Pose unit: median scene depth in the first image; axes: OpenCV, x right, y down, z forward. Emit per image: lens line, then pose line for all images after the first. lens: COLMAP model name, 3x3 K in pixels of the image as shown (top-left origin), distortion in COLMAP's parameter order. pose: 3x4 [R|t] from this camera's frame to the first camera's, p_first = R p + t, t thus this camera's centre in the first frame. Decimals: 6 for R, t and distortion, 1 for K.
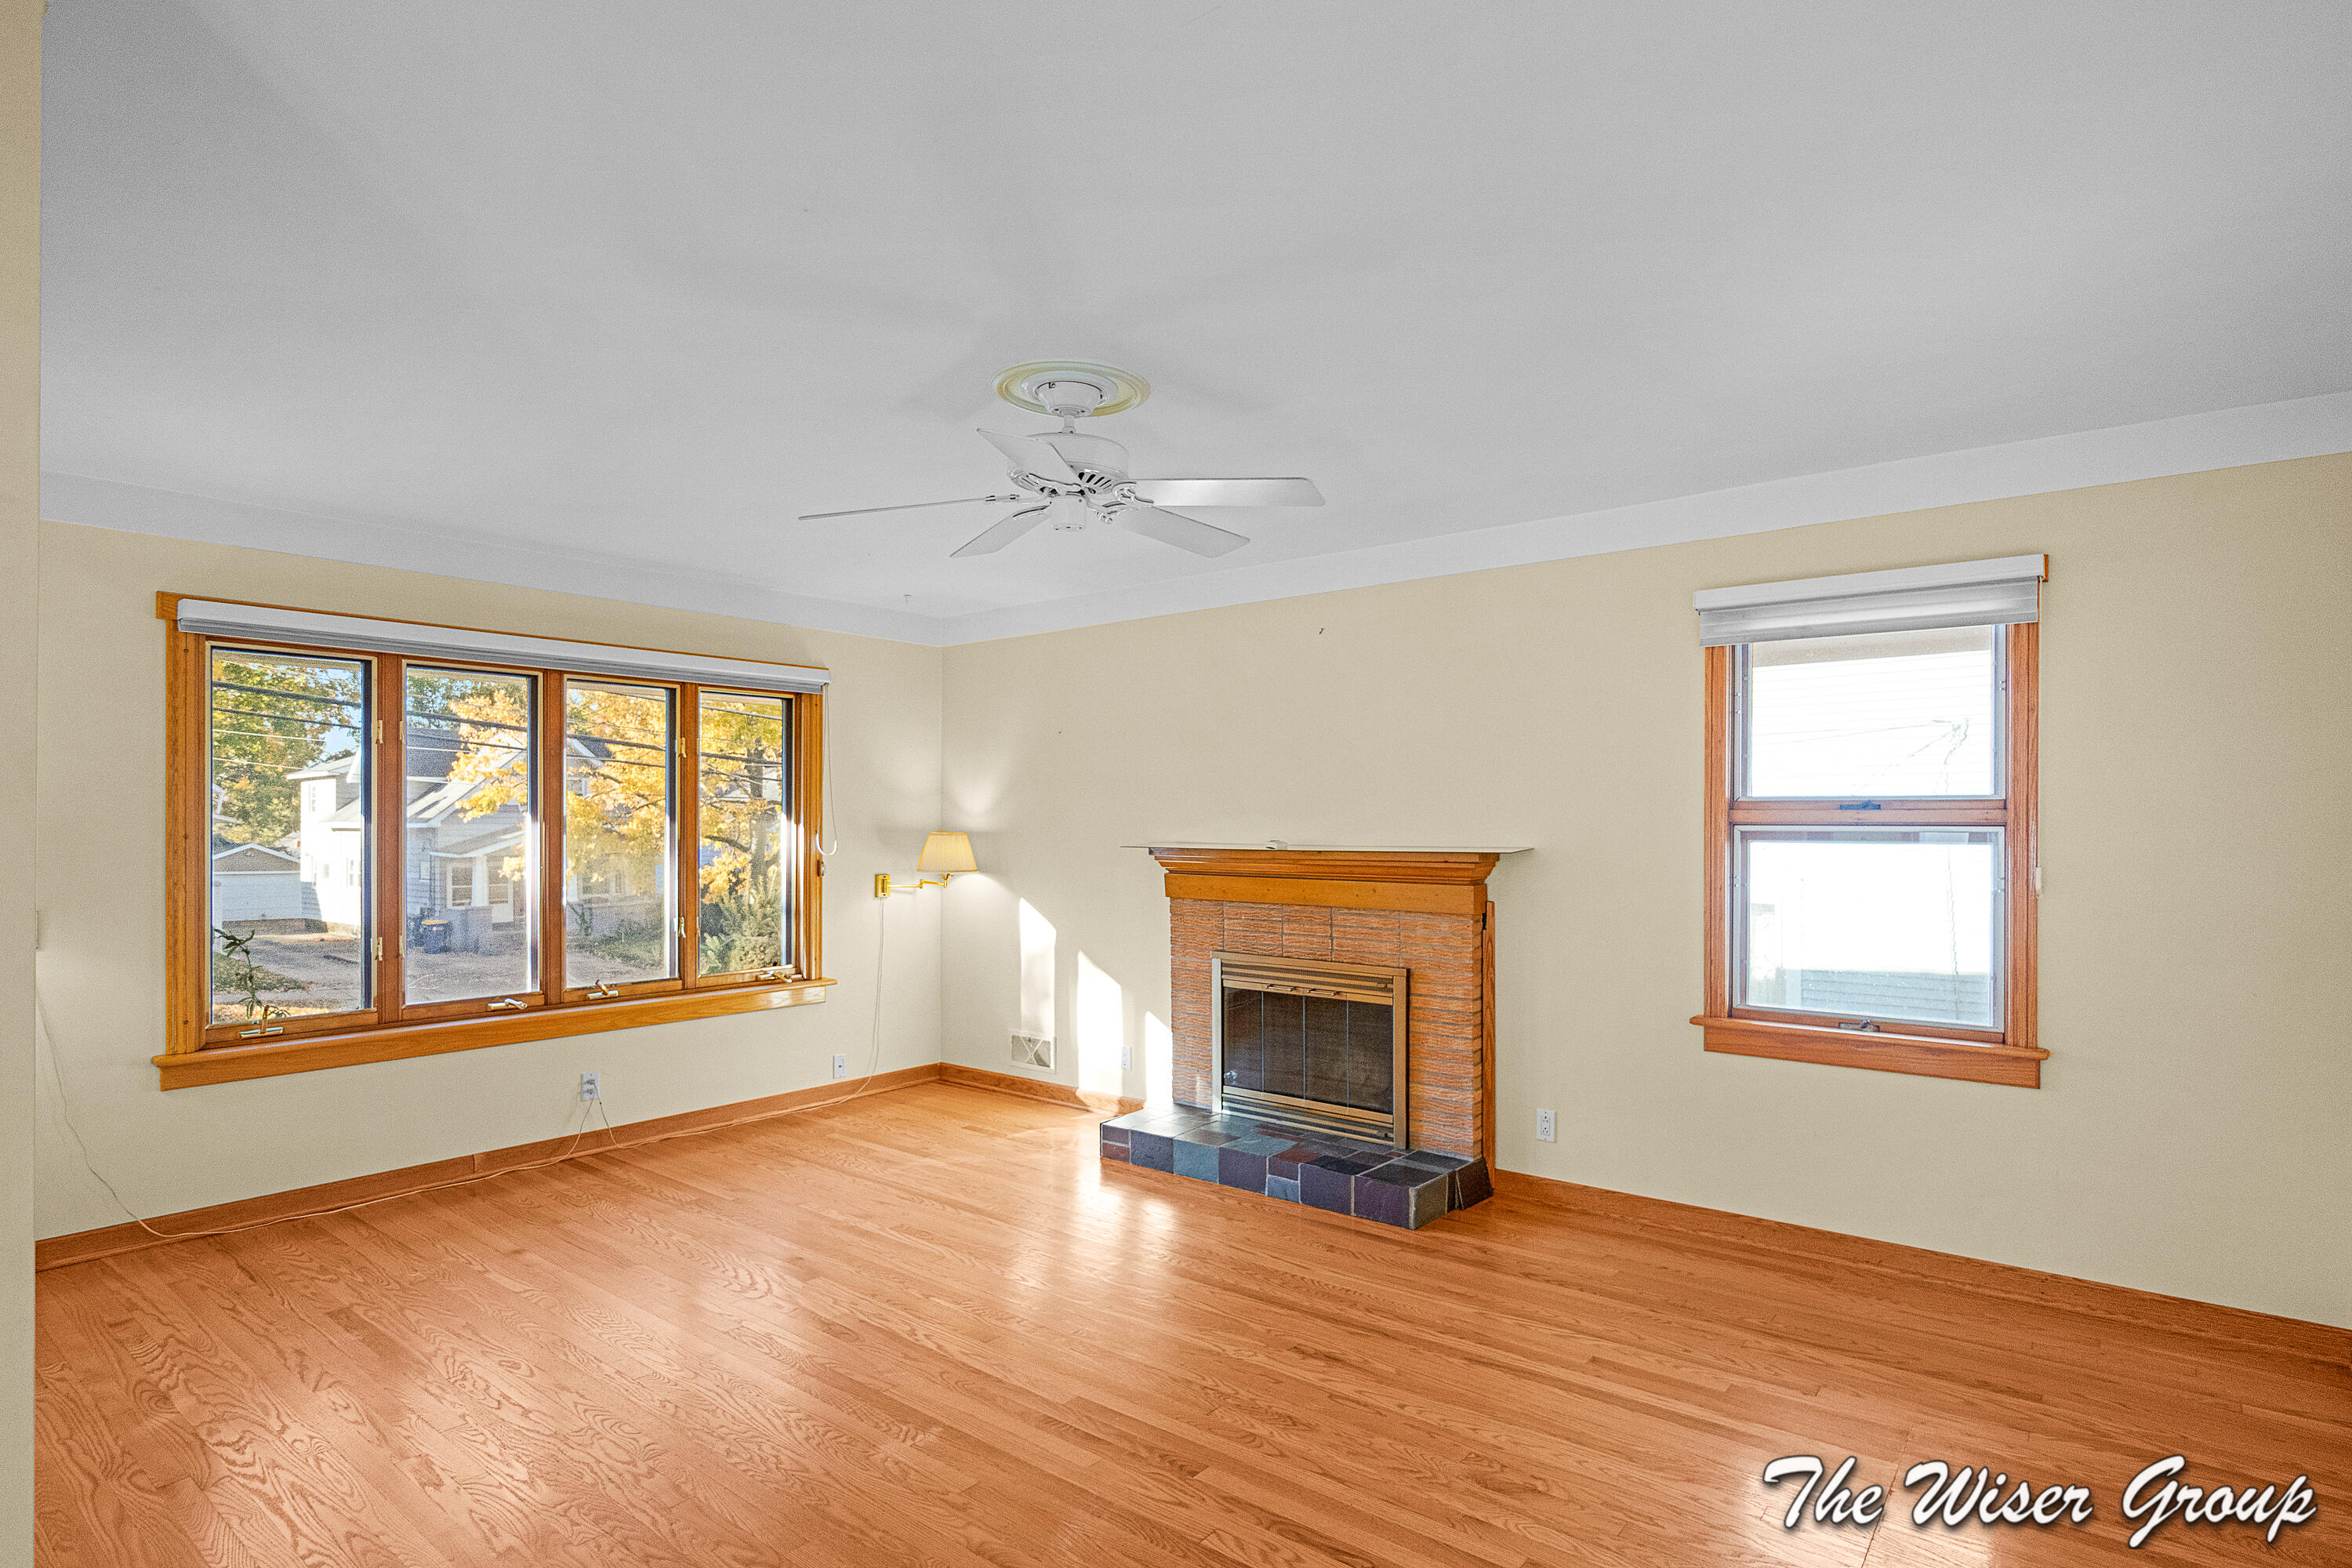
lens RADIAL K [[1197.6, 0, 1168.8], [0, 1197.6, 822.5], [0, 0, 1]] dist [-0.004047, -0.001333]
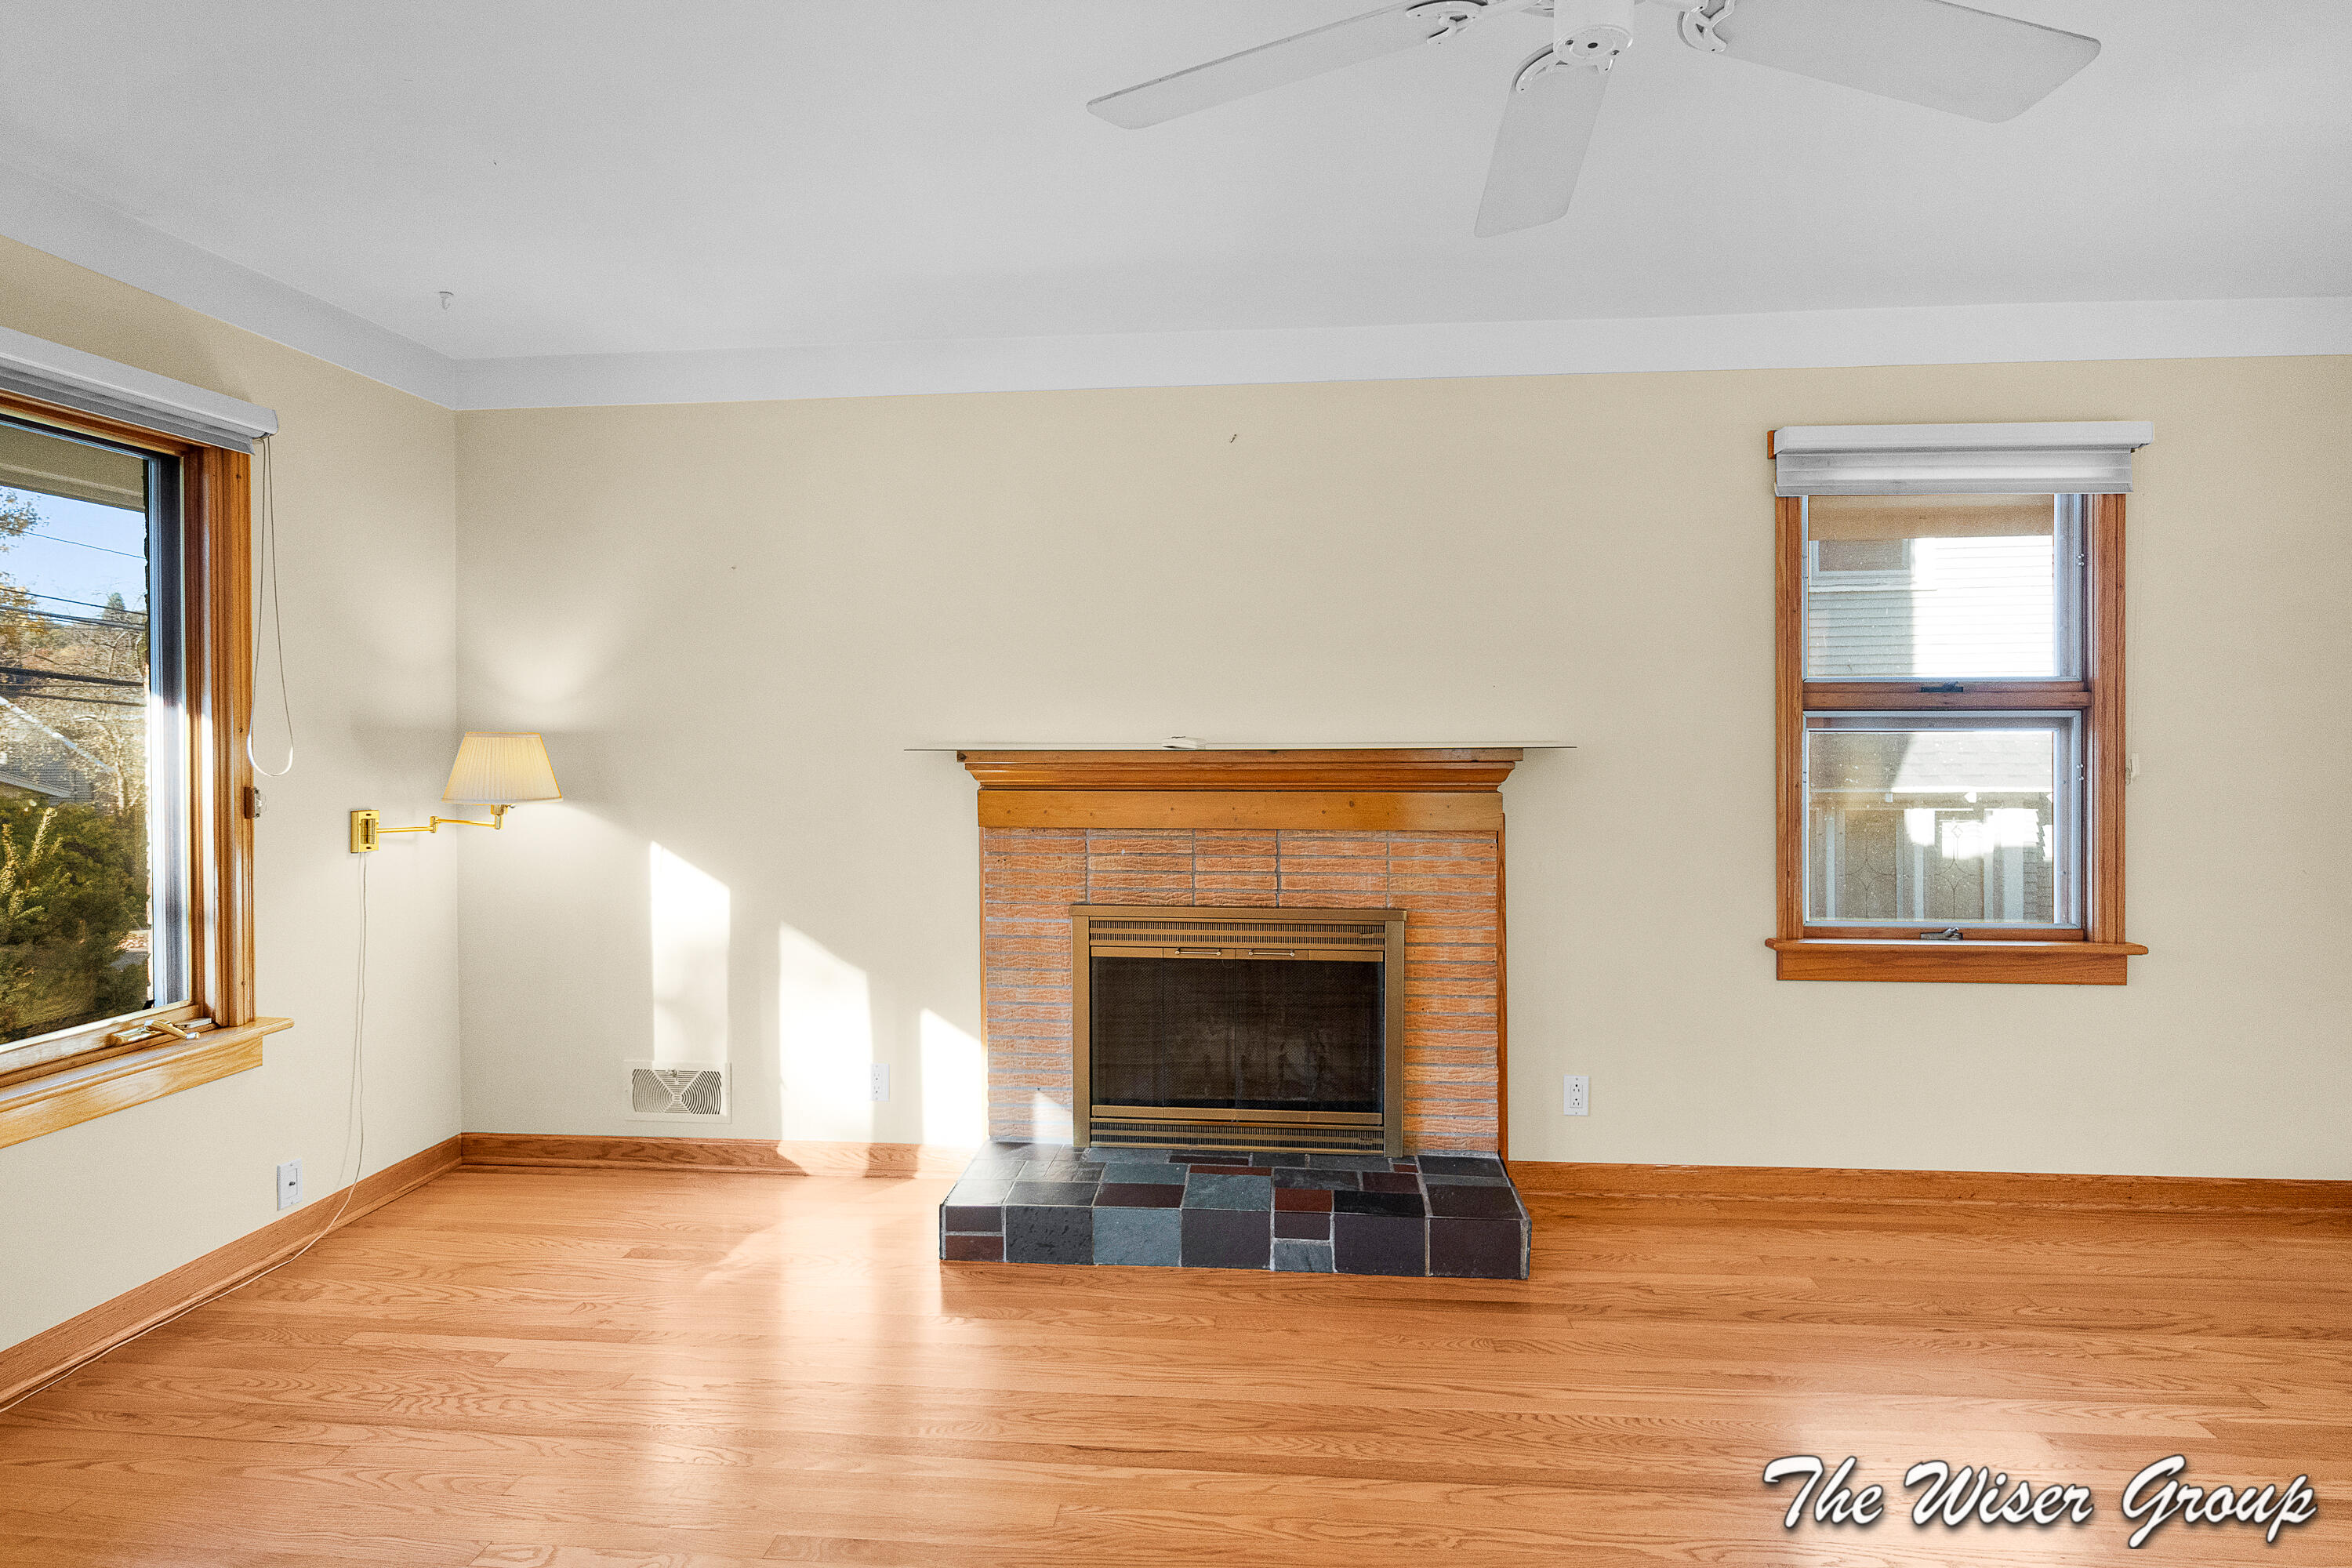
lens RADIAL K [[1197.6, 0, 1159.6], [0, 1197.6, 759.3], [0, 0, 1]] dist [-0.004047, -0.001333]
pose [[0.829958, -0.013384, 0.557665, -0.300498], [0.004533, 0.999841, 0.017248, 0.015875], [-0.557807, -0.011787, 0.829887, 0.439519]]
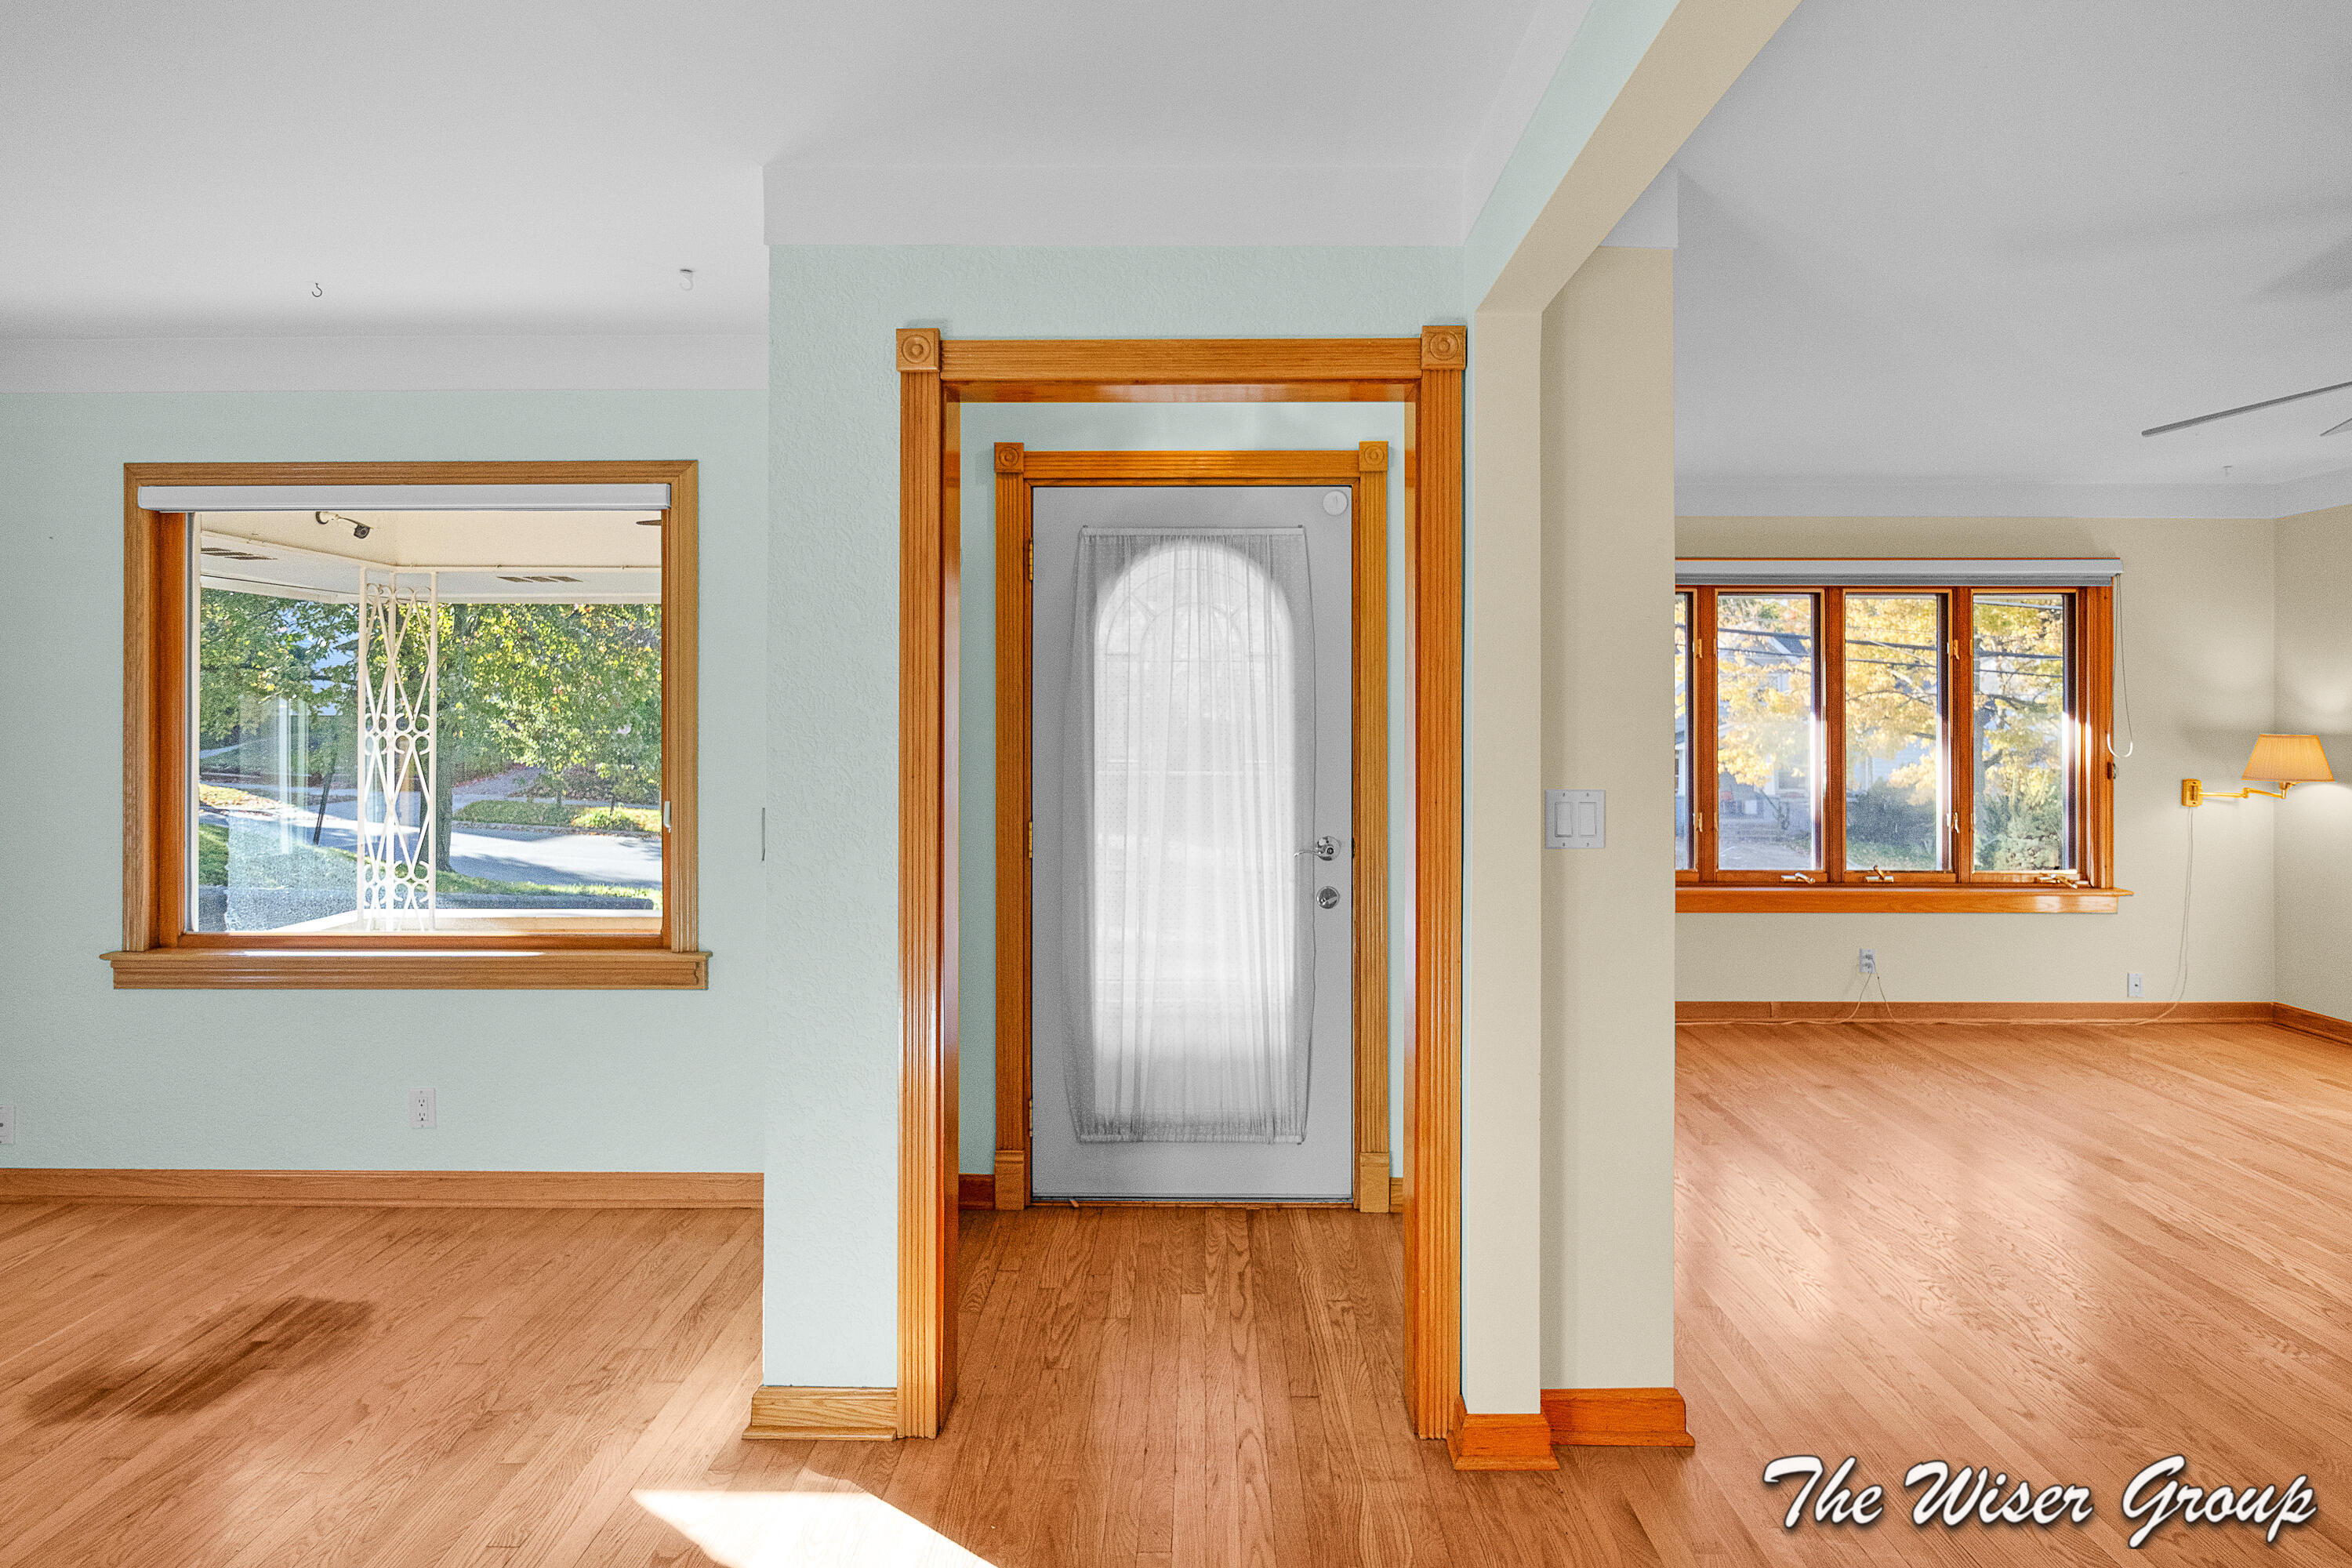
lens RADIAL K [[1197.6, 0, 1217.2], [0, 1197.6, 708.4], [0, 0, 1]] dist [-0.004047, -0.001333]
pose [[0.630591, -0.005057, -0.776099, -0.006265], [-0.001213, 0.999971, -0.007501, -0.003140], [0.776115, 0.005672, 0.630566, -0.164188]]
